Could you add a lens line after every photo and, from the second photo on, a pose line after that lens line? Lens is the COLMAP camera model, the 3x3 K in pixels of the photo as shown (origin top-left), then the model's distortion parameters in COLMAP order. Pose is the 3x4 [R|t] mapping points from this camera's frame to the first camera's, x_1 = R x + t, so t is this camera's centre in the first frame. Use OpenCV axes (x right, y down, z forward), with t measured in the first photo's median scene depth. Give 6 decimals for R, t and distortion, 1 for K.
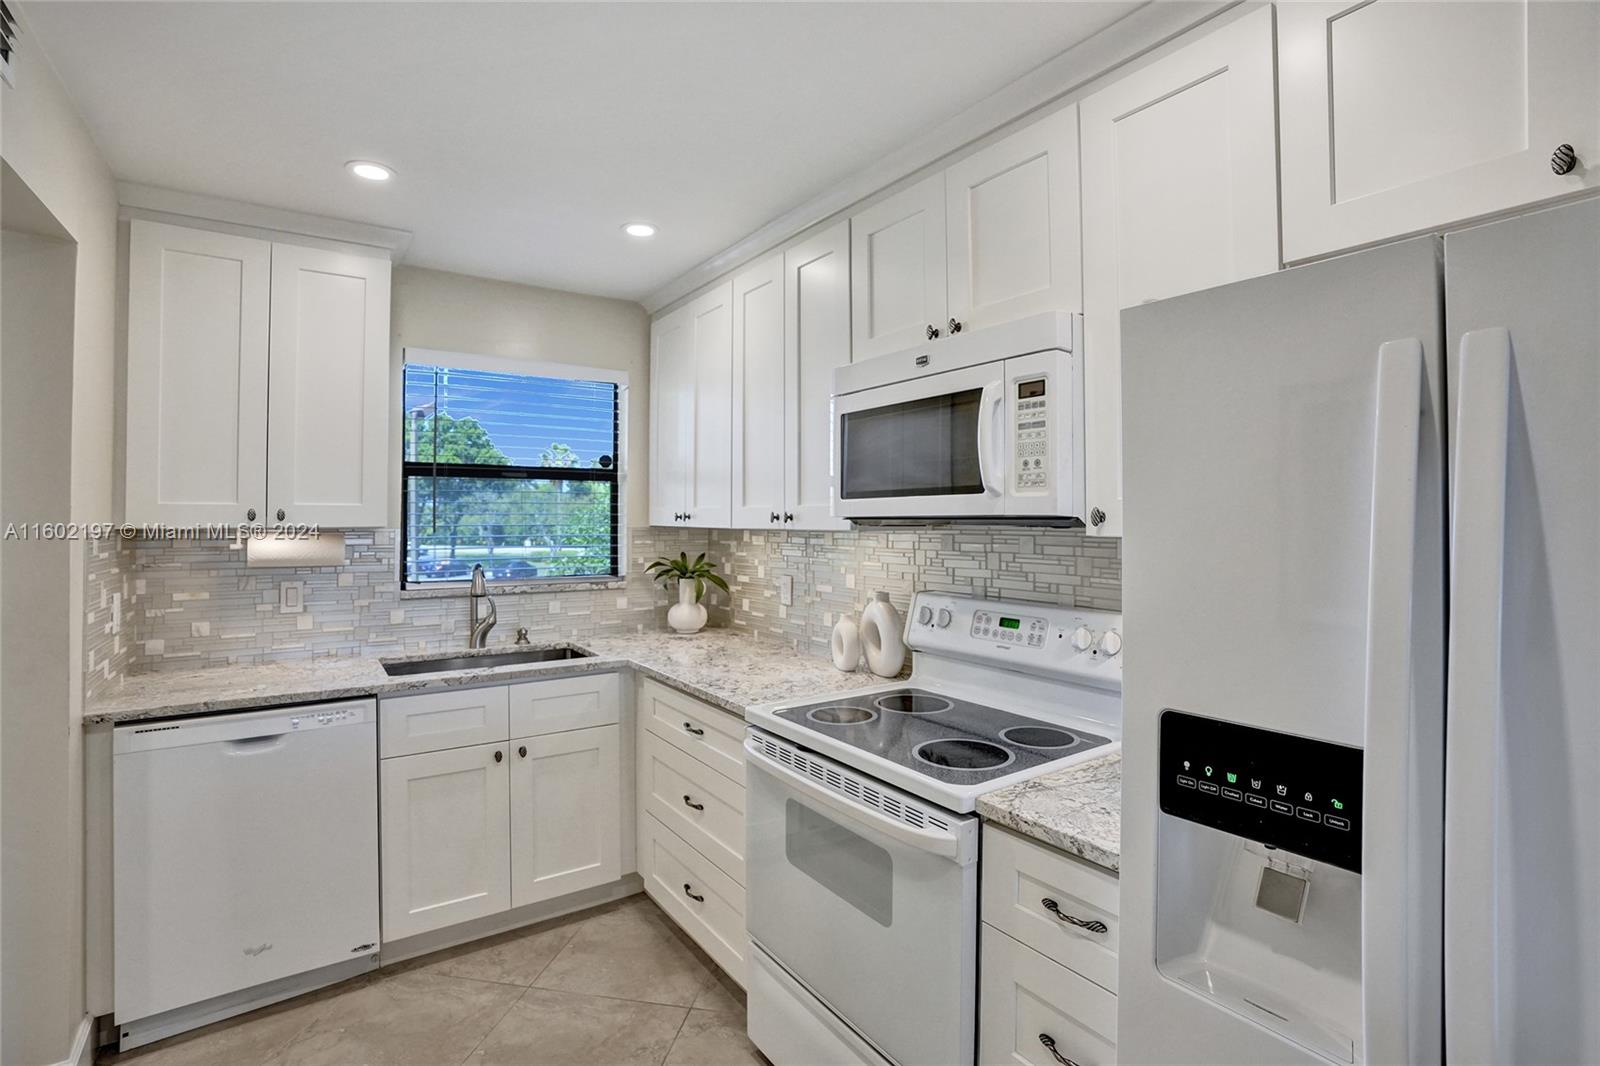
lens RADIAL K [[744.0, 0, 819.9], [0, 744.0, 503.0], [0, 0, 1]] dist [-0.066466, 0.018571]
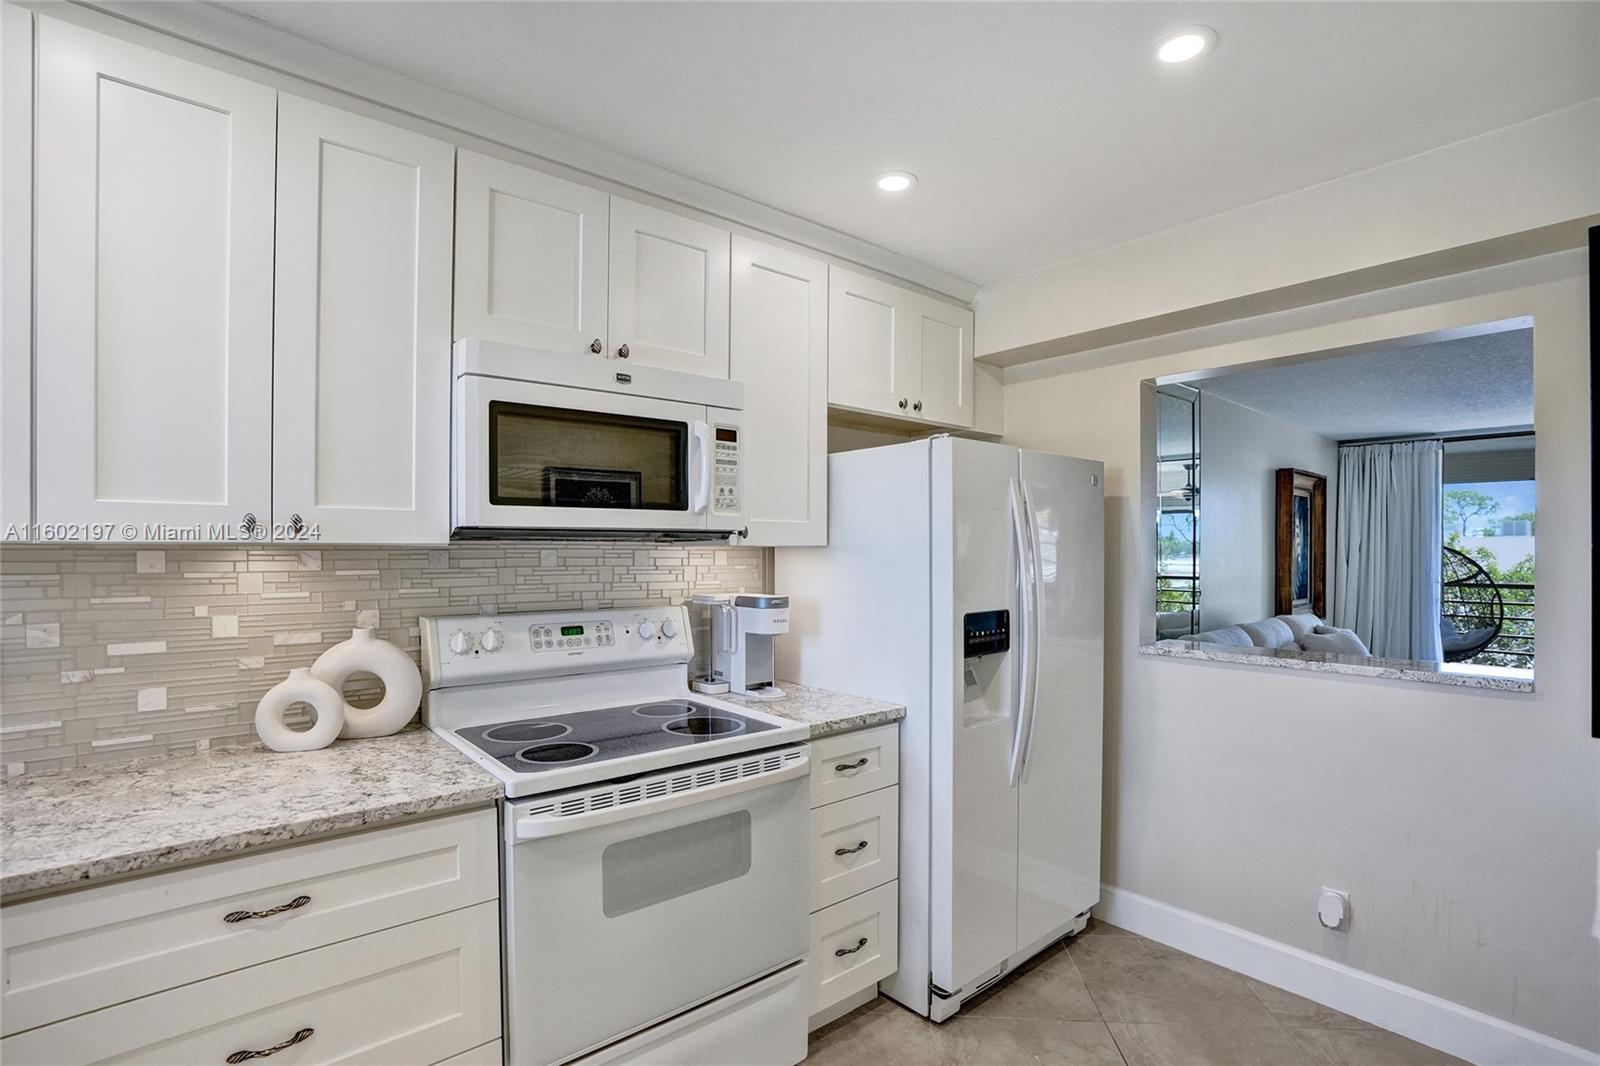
lens RADIAL K [[740.4, 0, 804.0], [0, 740.4, 536.9], [0, 0, 1]] dist [-0.071651, 0.017373]
pose [[-0.065162, 0.013050, 0.997789, -0.690205], [-0.021033, 0.999674, -0.014448, 0.029924], [-0.997653, -0.021928, -0.064867, 0.620292]]
